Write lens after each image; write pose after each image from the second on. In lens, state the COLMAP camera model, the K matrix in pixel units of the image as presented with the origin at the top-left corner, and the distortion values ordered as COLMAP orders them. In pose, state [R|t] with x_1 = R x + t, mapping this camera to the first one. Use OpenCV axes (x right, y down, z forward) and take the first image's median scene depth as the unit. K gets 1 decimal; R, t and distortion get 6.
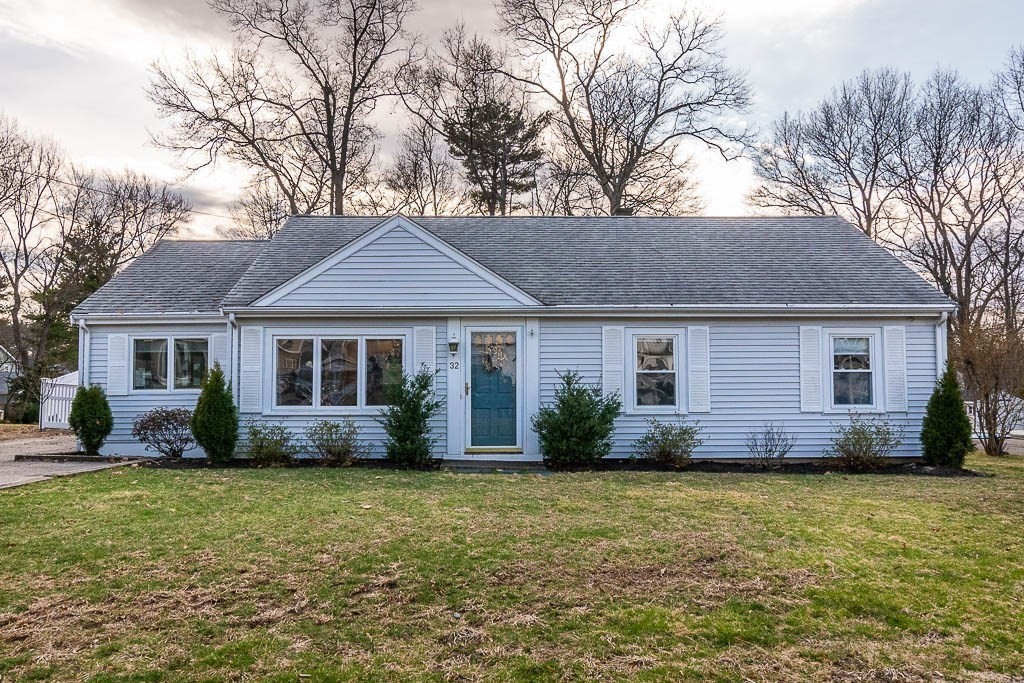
lens RADIAL K [[700.6, 0, 512.0], [0, 700.6, 373.1], [0, 0, 1]] dist [-0.001355, -0.001542]
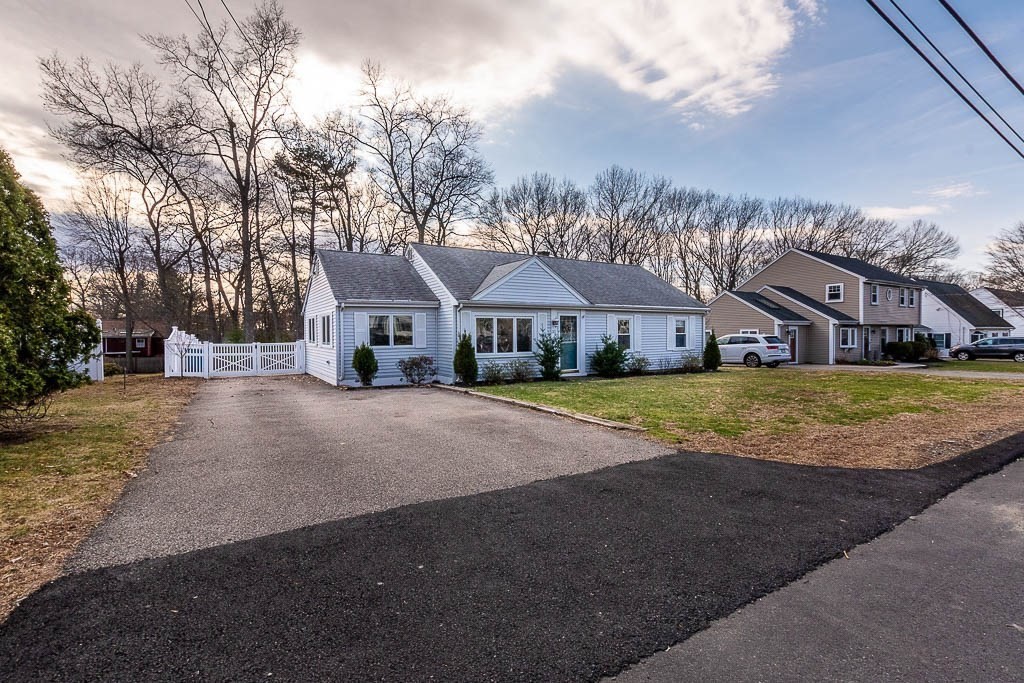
lens RADIAL K [[448.9, 0, 515.6], [0, 448.9, 339.9], [0, 0, 1]] dist [0.013693, -0.000161]
pose [[0.868888, -0.010652, 0.494894, -0.841523], [0.003963, 0.999886, 0.014563, -0.006041], [-0.494993, -0.010692, 0.868831, -0.107338]]
